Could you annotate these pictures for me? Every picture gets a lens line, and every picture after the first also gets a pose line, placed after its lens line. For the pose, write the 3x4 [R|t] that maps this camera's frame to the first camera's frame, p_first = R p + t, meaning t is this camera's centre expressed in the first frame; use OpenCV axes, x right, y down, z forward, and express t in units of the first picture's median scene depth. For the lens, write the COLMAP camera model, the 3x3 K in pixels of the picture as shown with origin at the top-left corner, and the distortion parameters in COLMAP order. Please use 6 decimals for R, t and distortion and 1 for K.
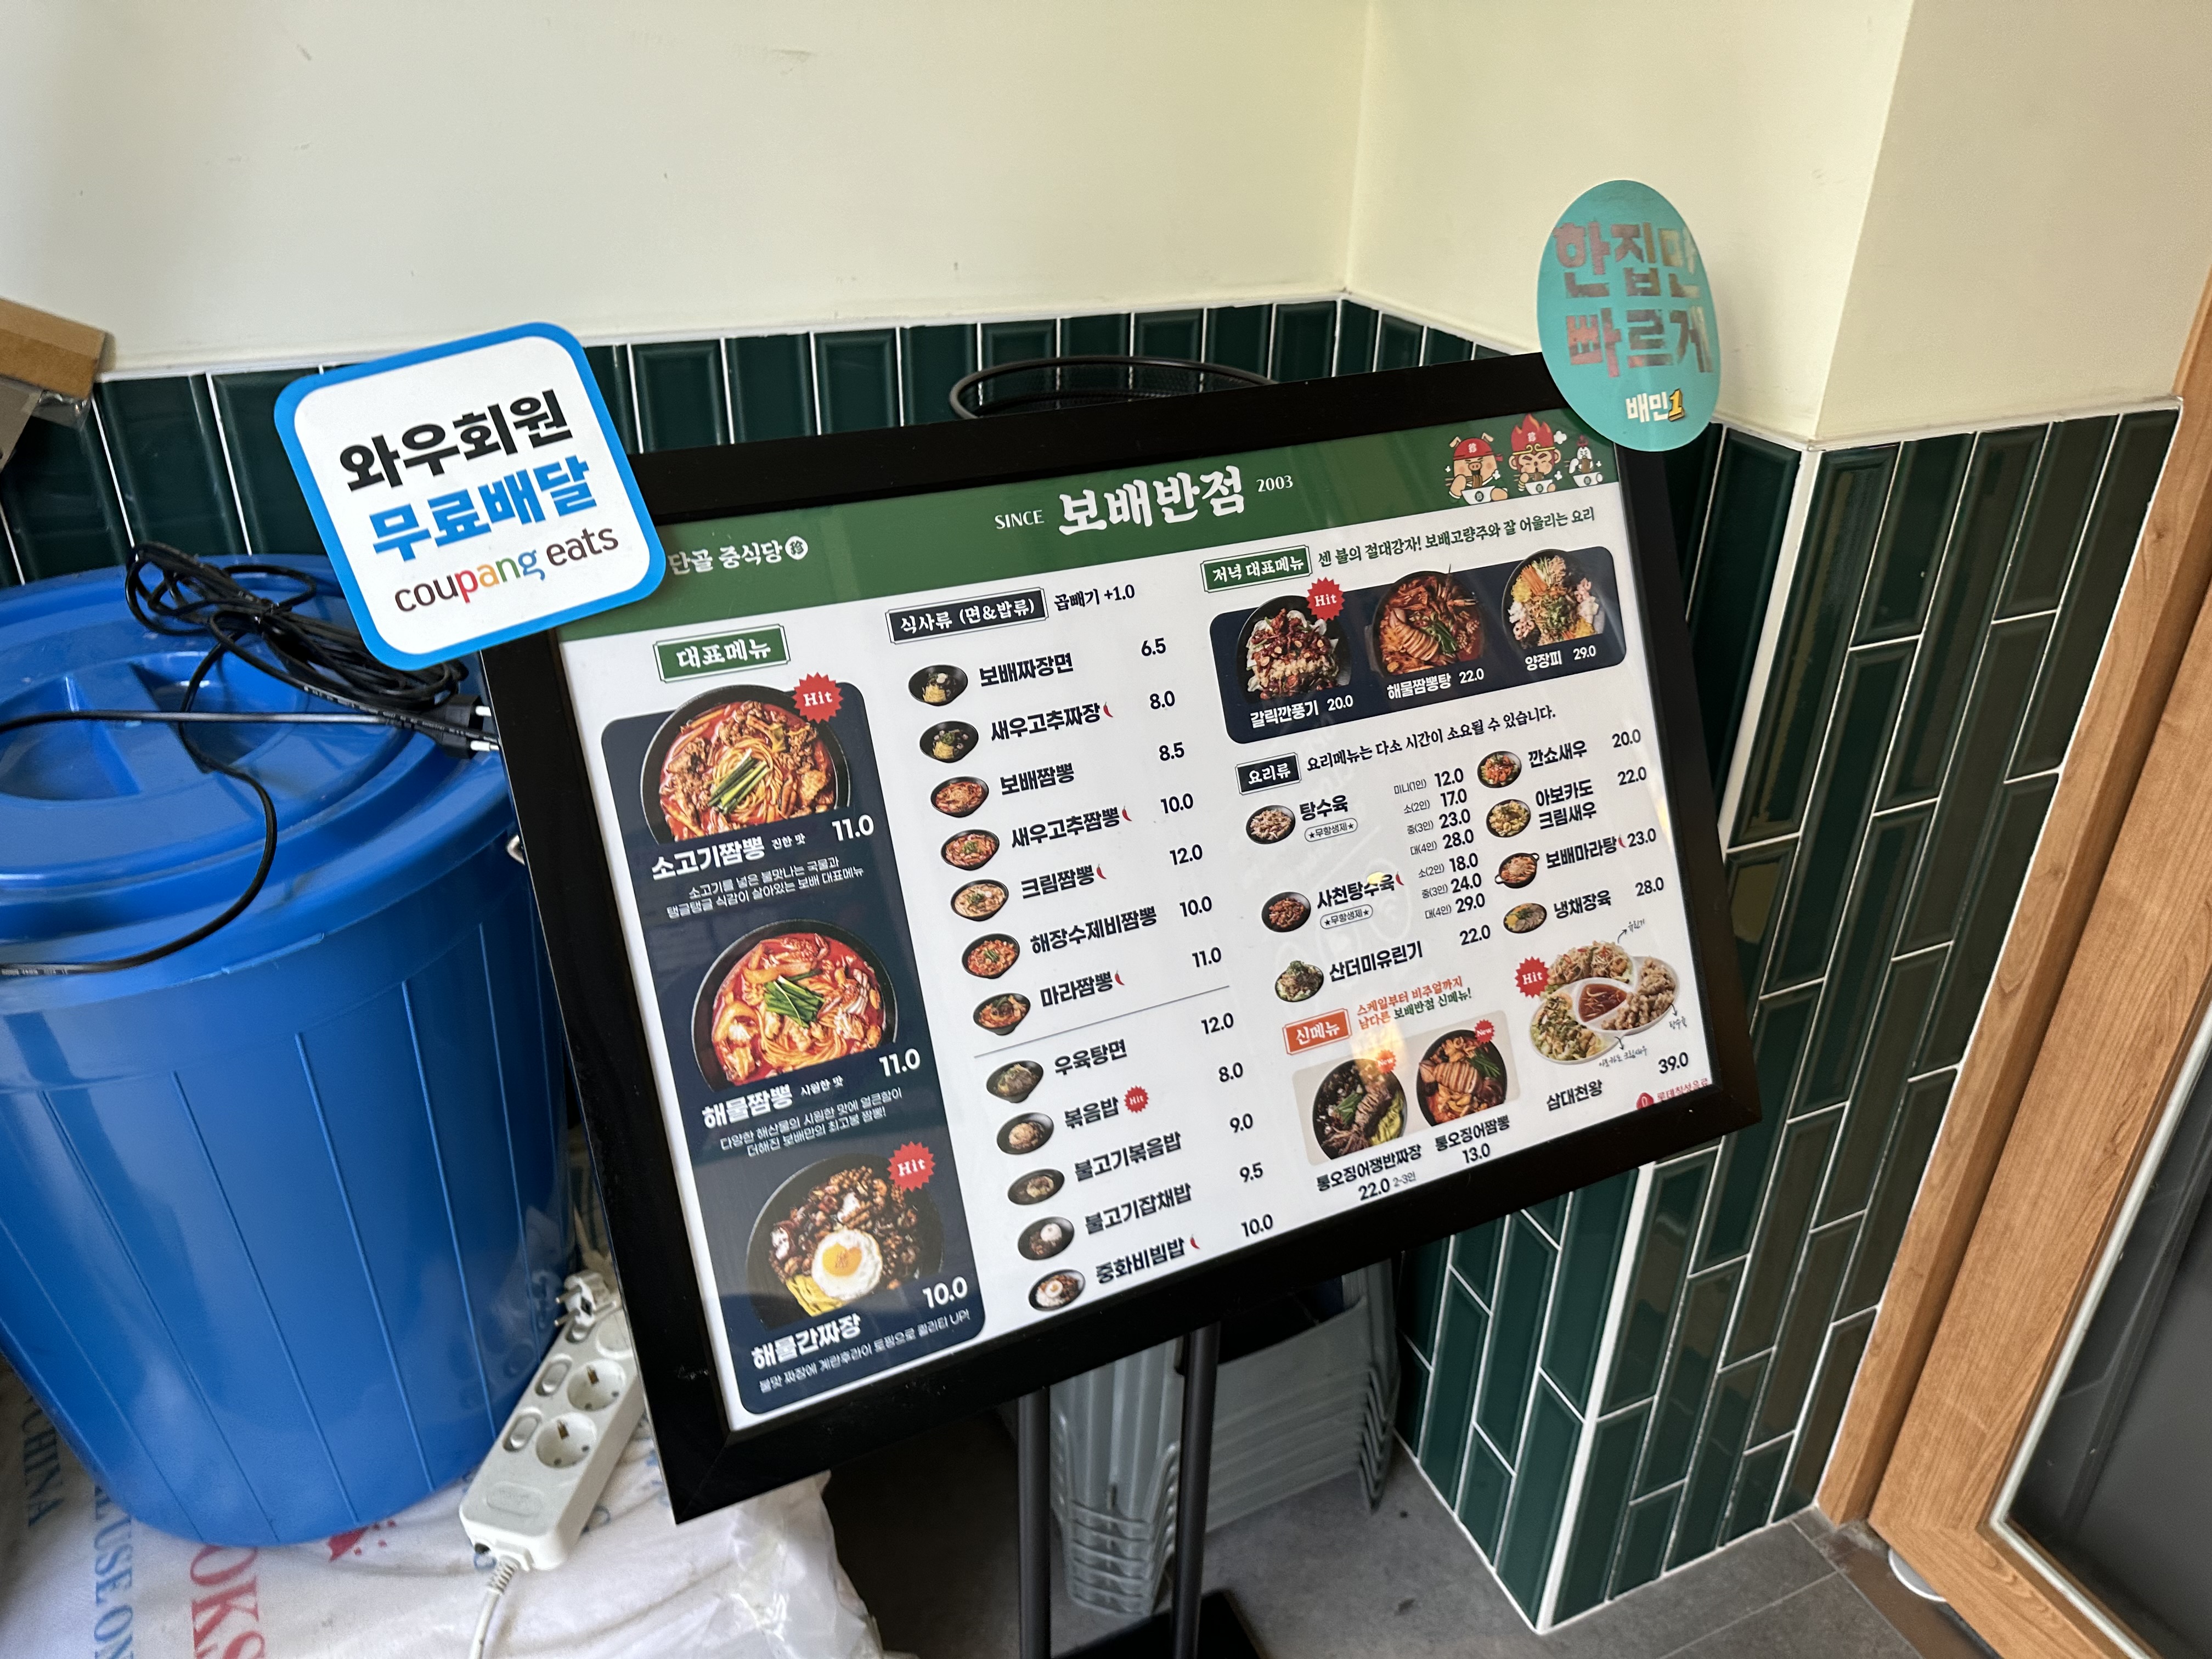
lens RADIAL K [[1587.4, 0, 1101.9], [0, 1587.4, 823.0], [0, 0, 1]] dist [-0.002550, -0.003653]
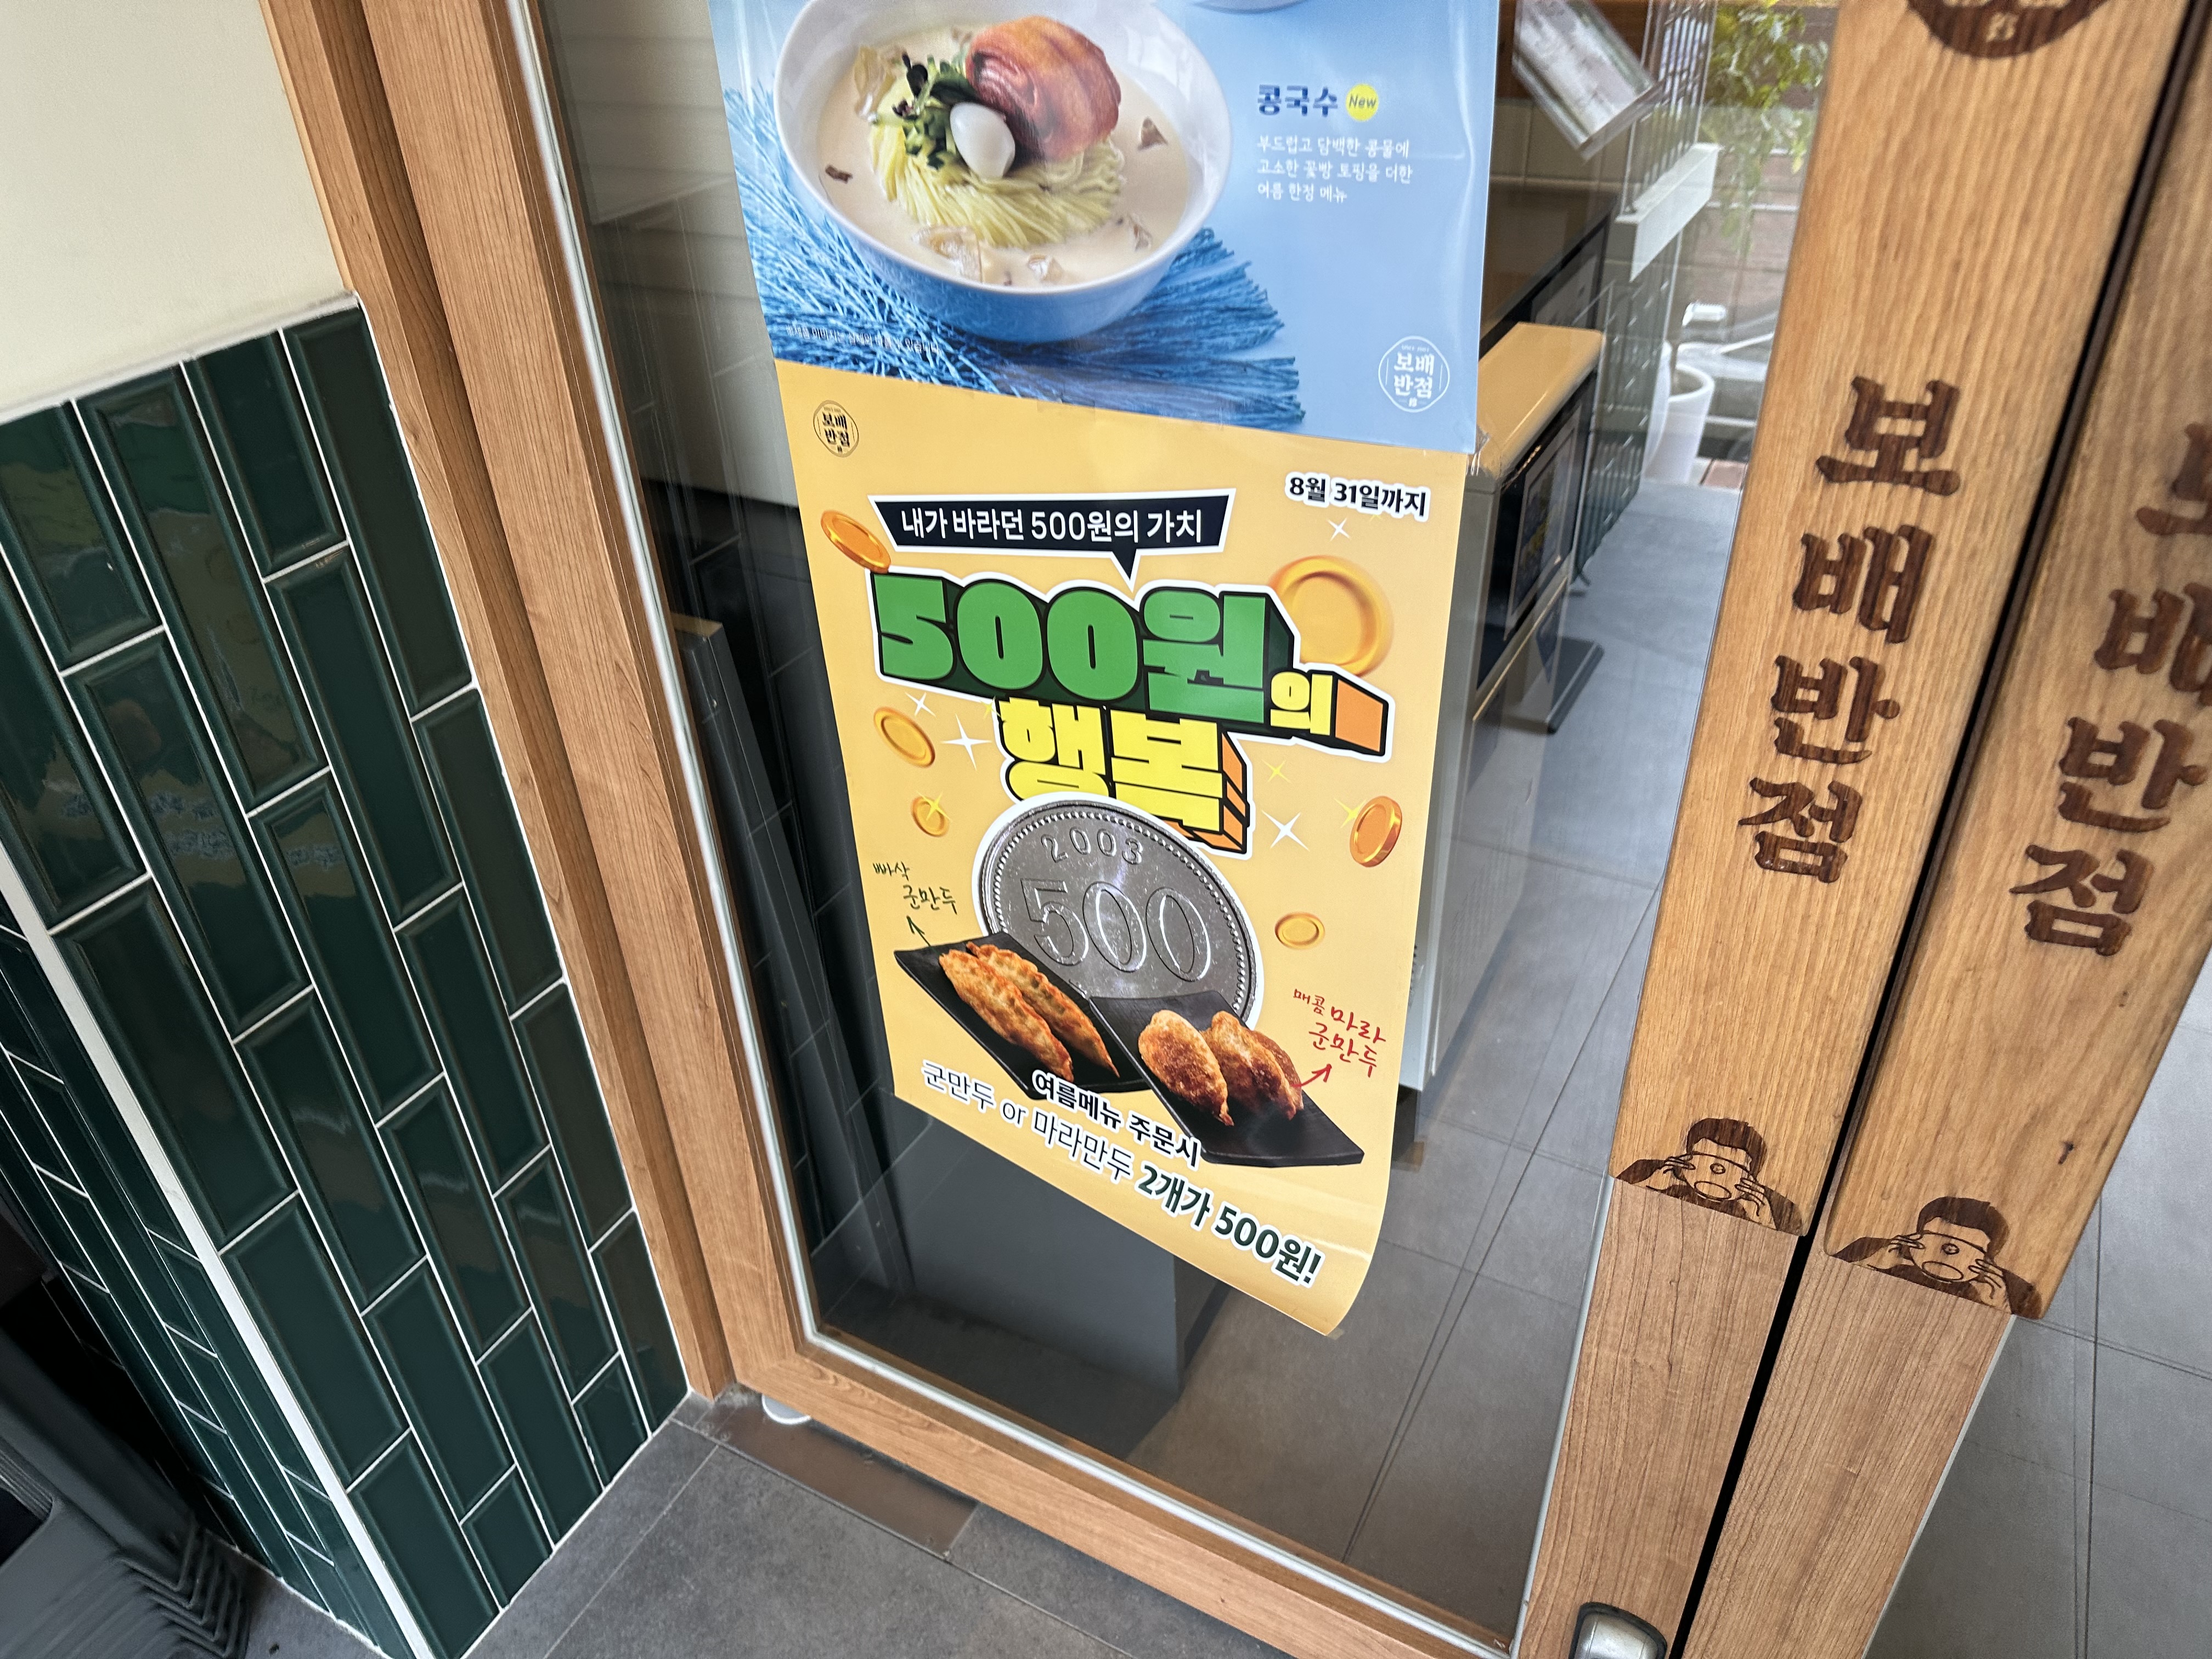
lens RADIAL K [[1587.4, 0, 1103.9], [0, 1587.4, 830.2], [0, 0, 1]] dist [-0.002550, -0.003653]
pose [[0.795929, -0.378127, 0.472775, 0.375895], [0.330458, 0.925702, 0.184046, -0.002465], [-0.507242, 0.009745, 0.861749, -0.016573]]
